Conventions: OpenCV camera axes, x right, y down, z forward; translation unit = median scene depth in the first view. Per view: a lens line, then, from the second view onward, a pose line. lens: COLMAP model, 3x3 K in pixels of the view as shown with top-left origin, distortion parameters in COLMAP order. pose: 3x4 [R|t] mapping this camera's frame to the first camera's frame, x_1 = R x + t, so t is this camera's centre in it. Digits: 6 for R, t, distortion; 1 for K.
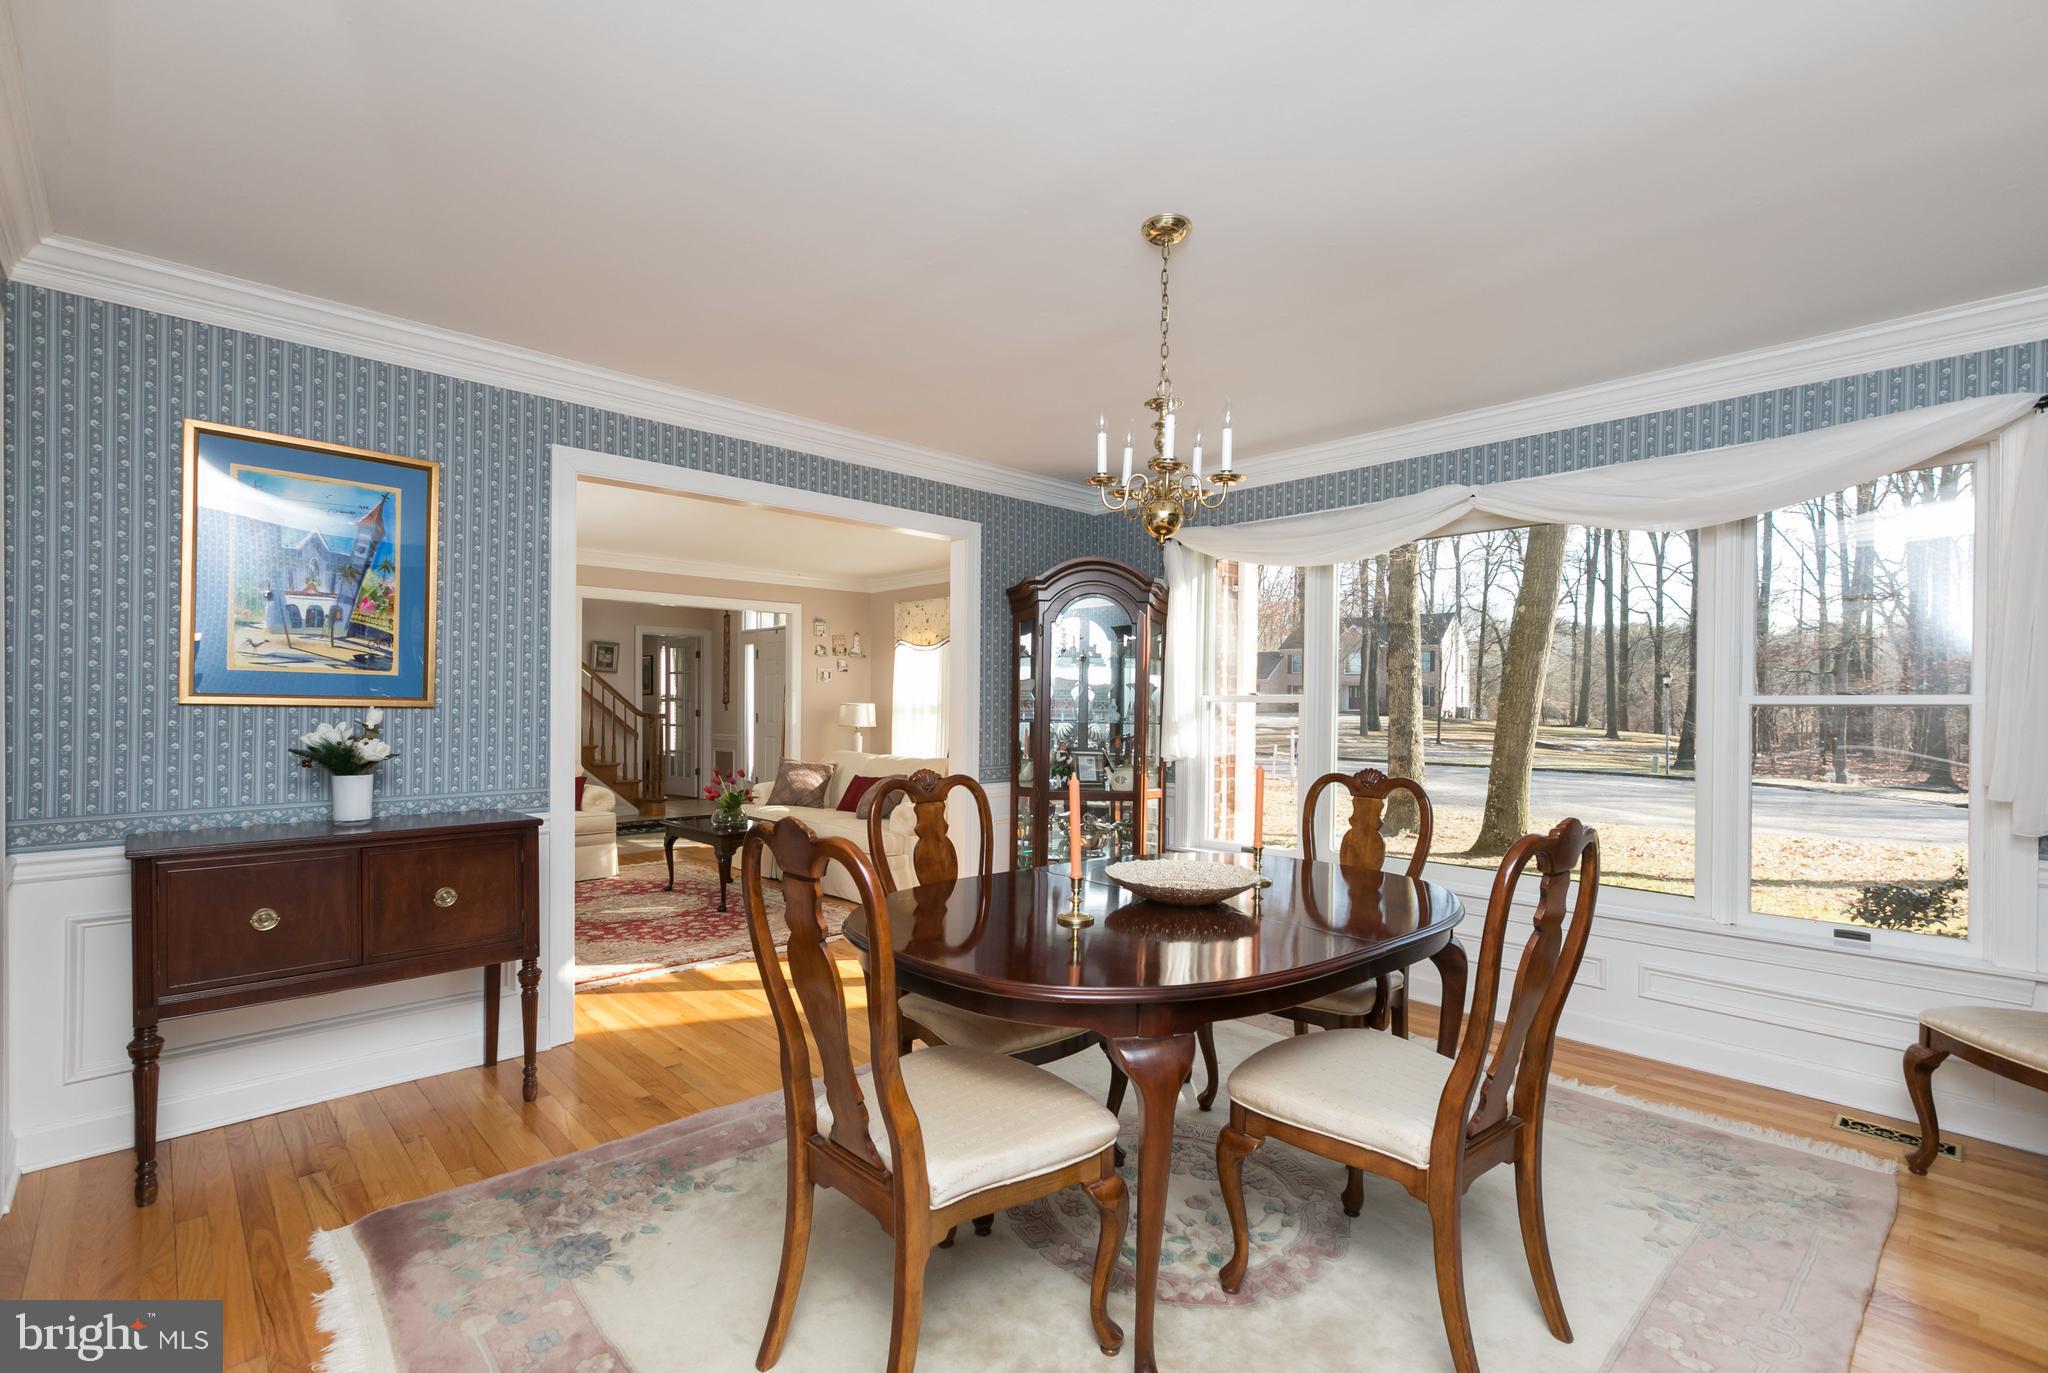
lens RADIAL K [[917.7, 0, 1015.3], [0, 917.7, 698.2], [0, 0, 1]] dist [-0.002561, -0.000045]
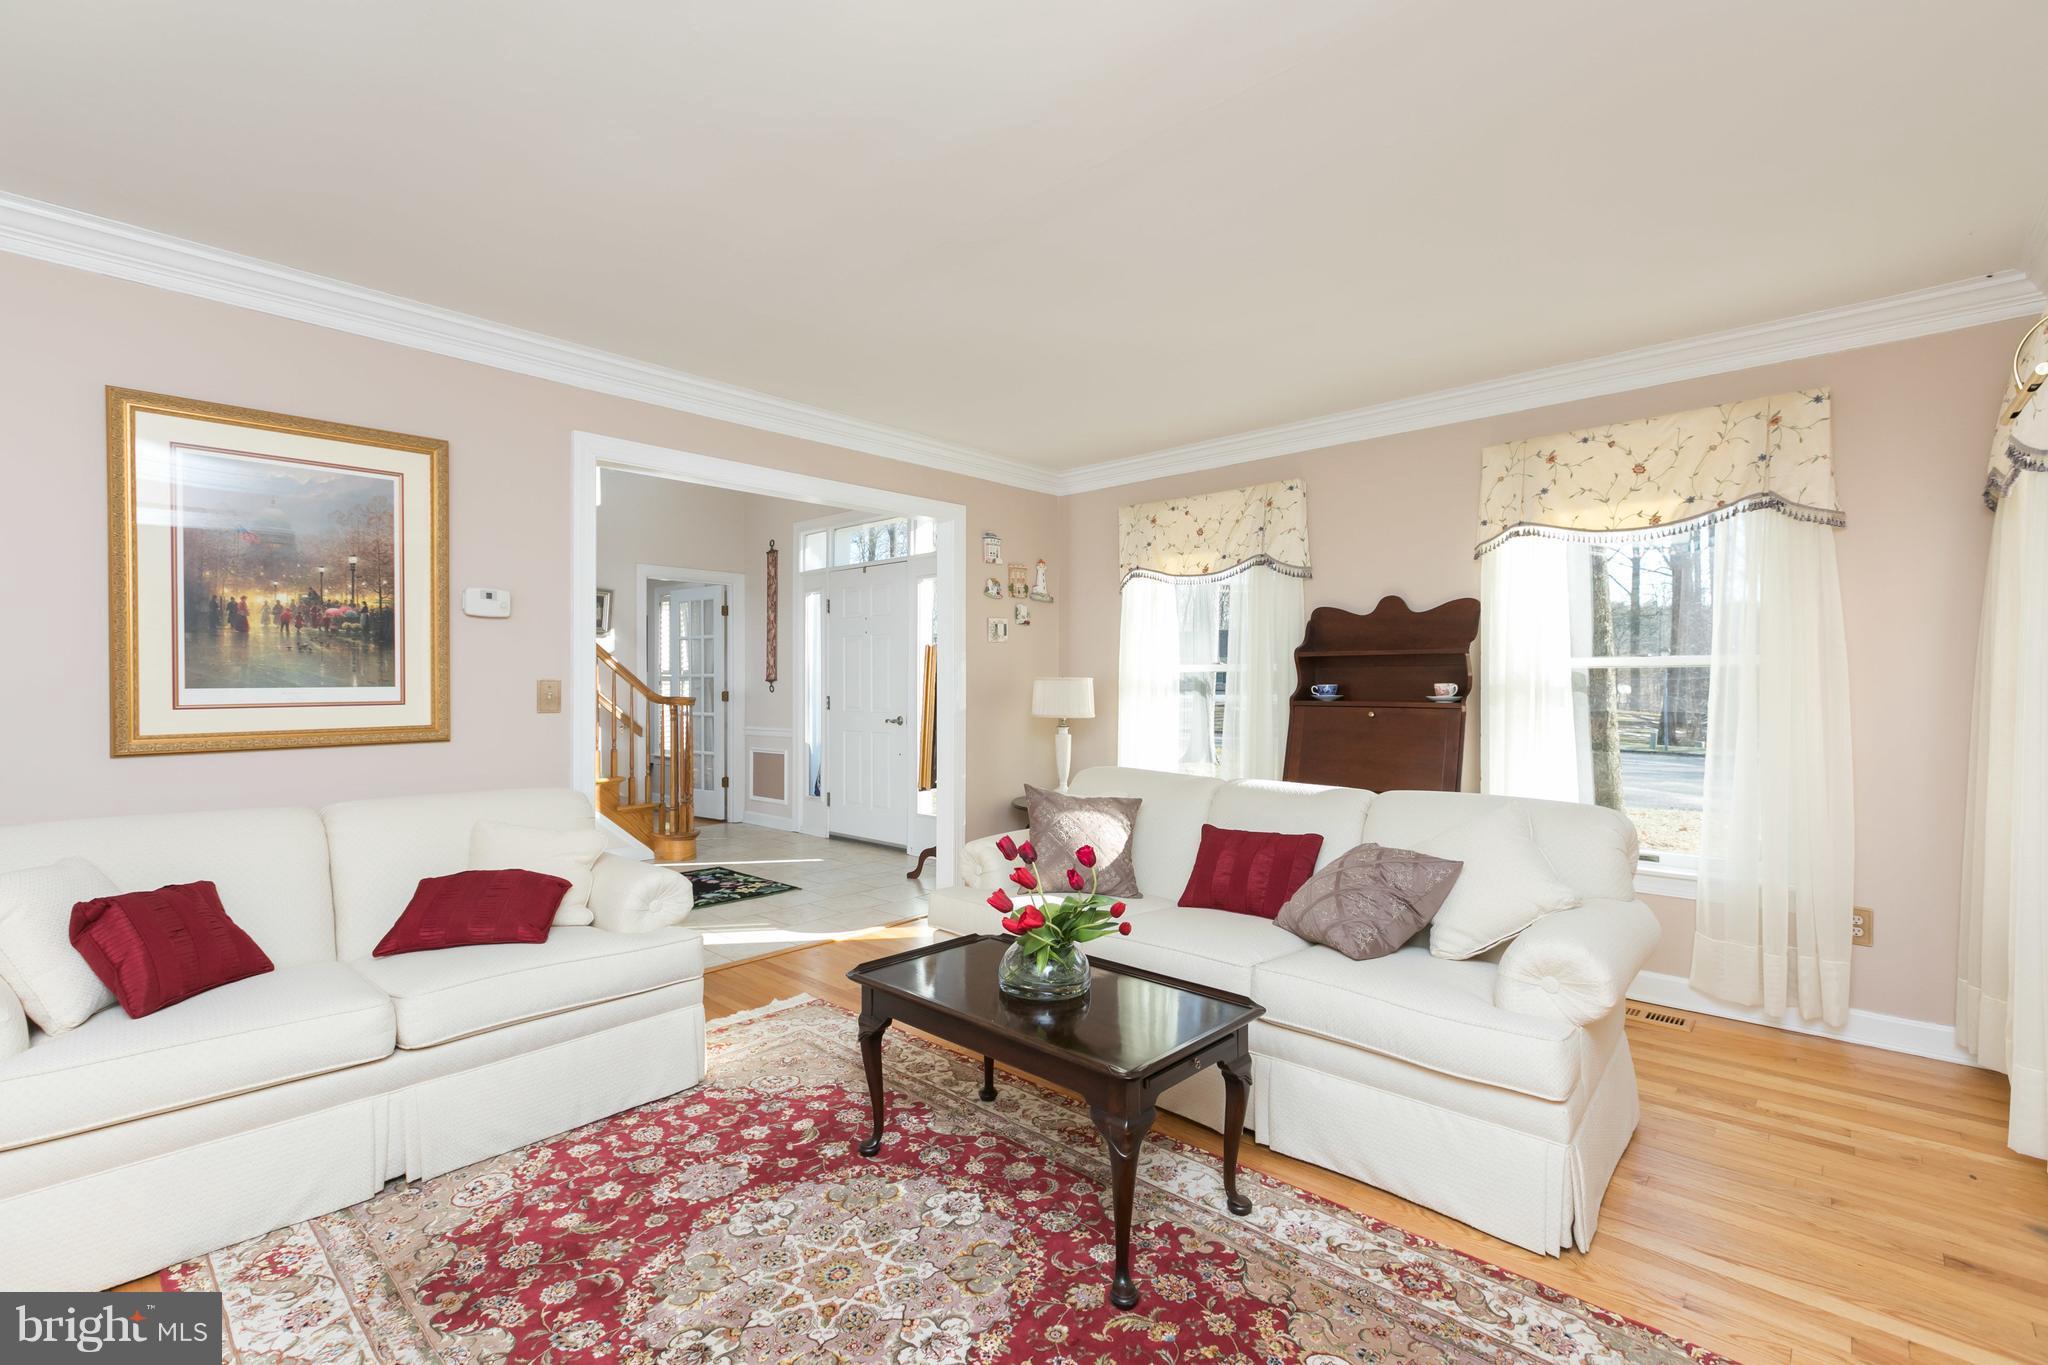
lens RADIAL K [[917.7, 0, 1026.9], [0, 917.7, 683.8], [0, 0, 1]] dist [-0.002561, -0.000045]
pose [[0.997314, -0.006444, 0.072957, -0.226752], [0.006155, 0.999972, 0.004179, 0.007100], [-0.072982, -0.003719, 0.997326, 0.399162]]
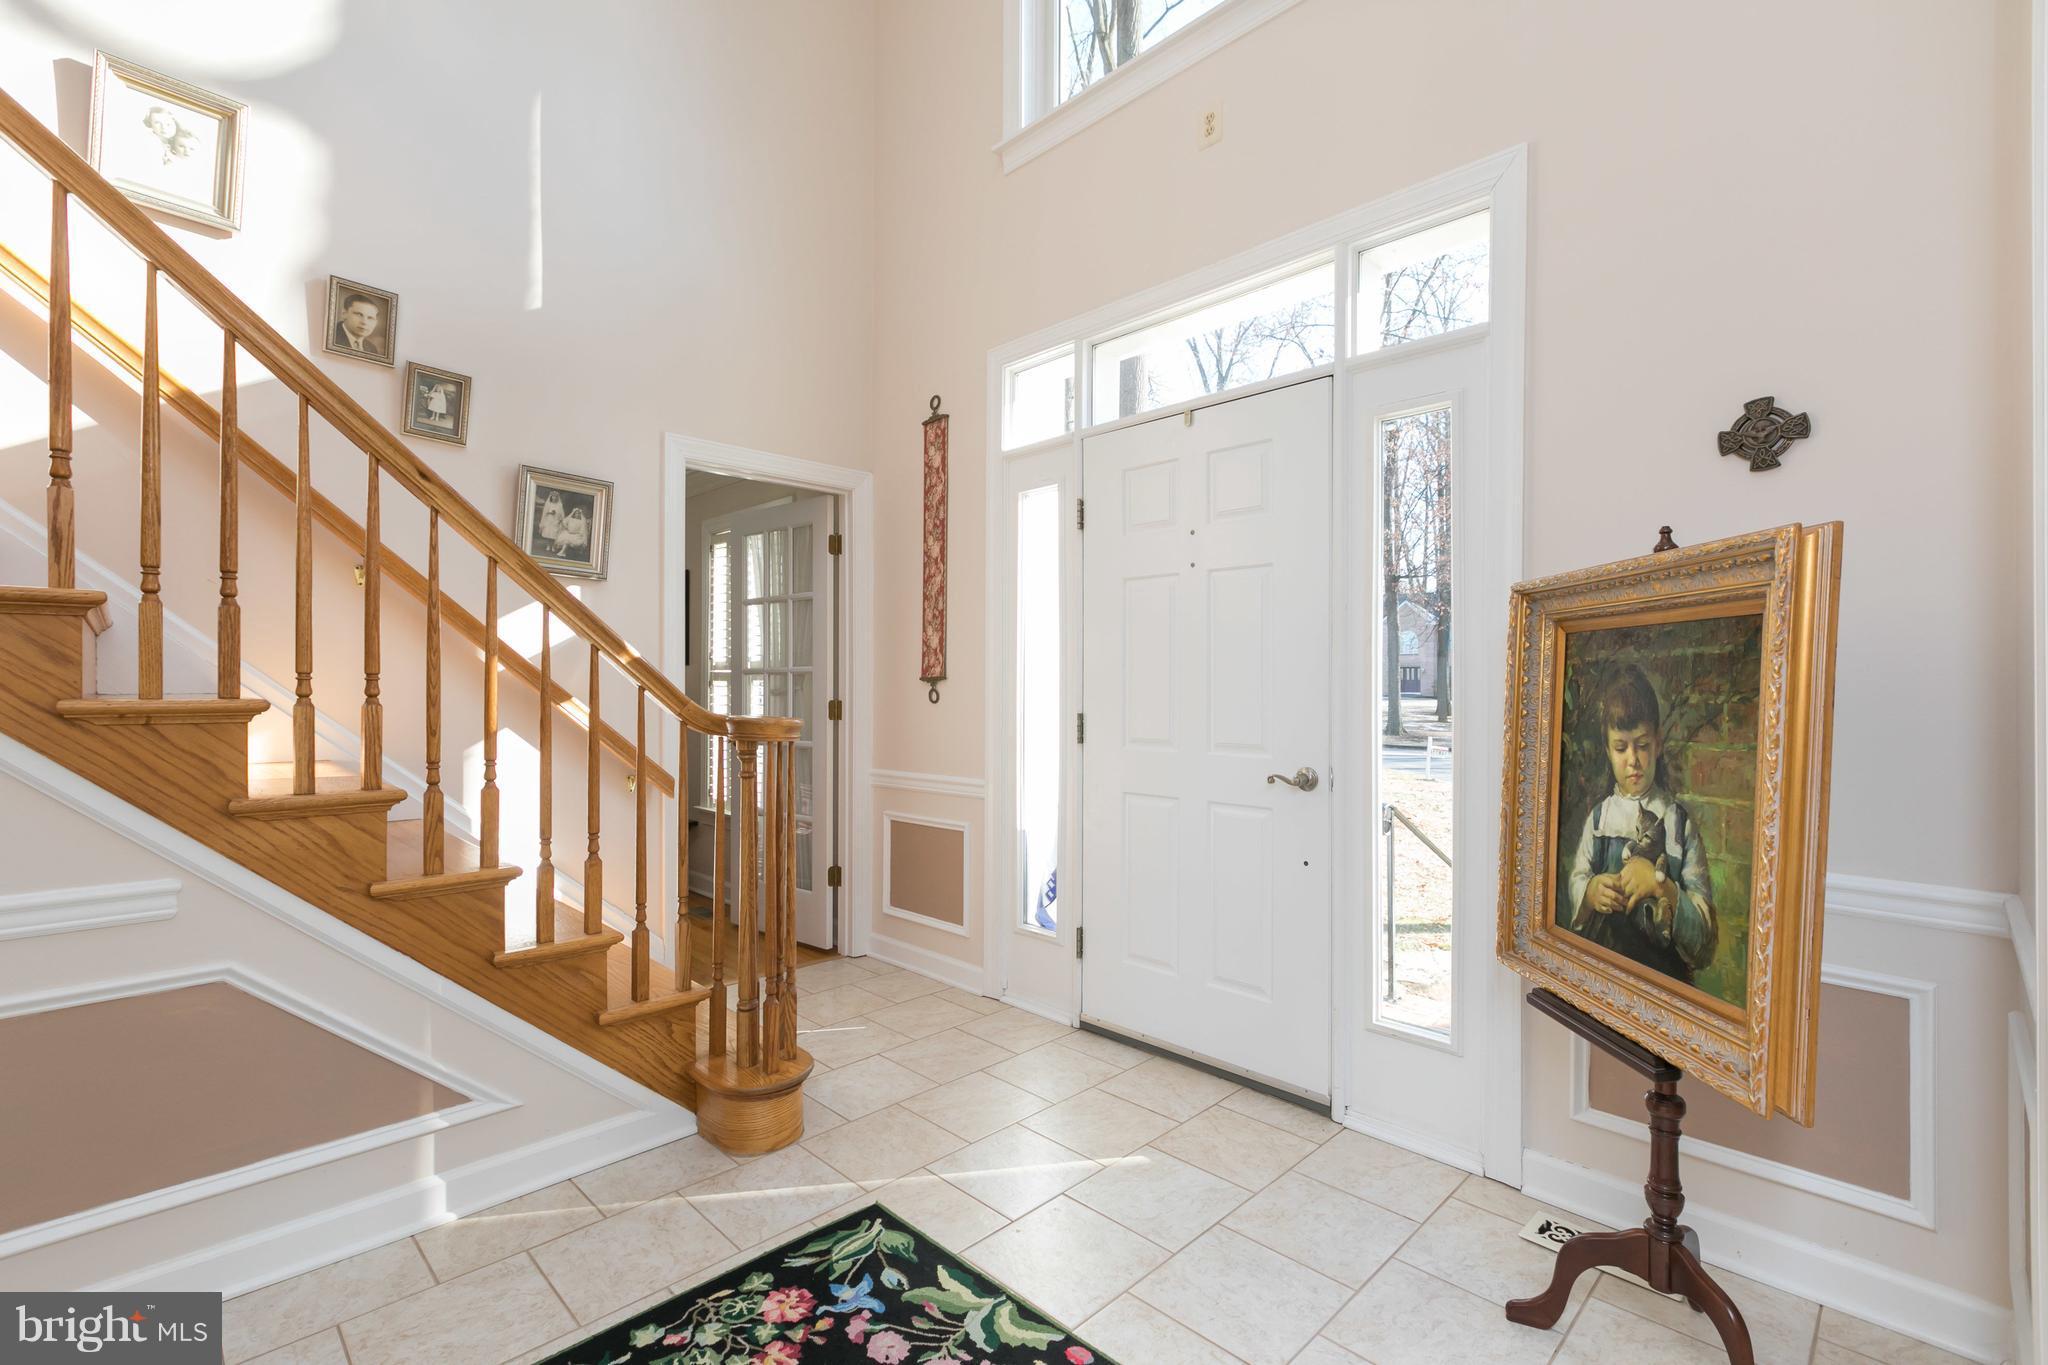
lens RADIAL K [[917.7, 0, 1028.2], [0, 917.7, 686.8], [0, 0, 1]] dist [-0.002561, -0.000045]
pose [[0.999531, -0.004128, 0.030340, -0.372480], [0.003996, 0.999982, 0.004409, 0.007887], [-0.030357, -0.004286, 0.999530, 0.850217]]
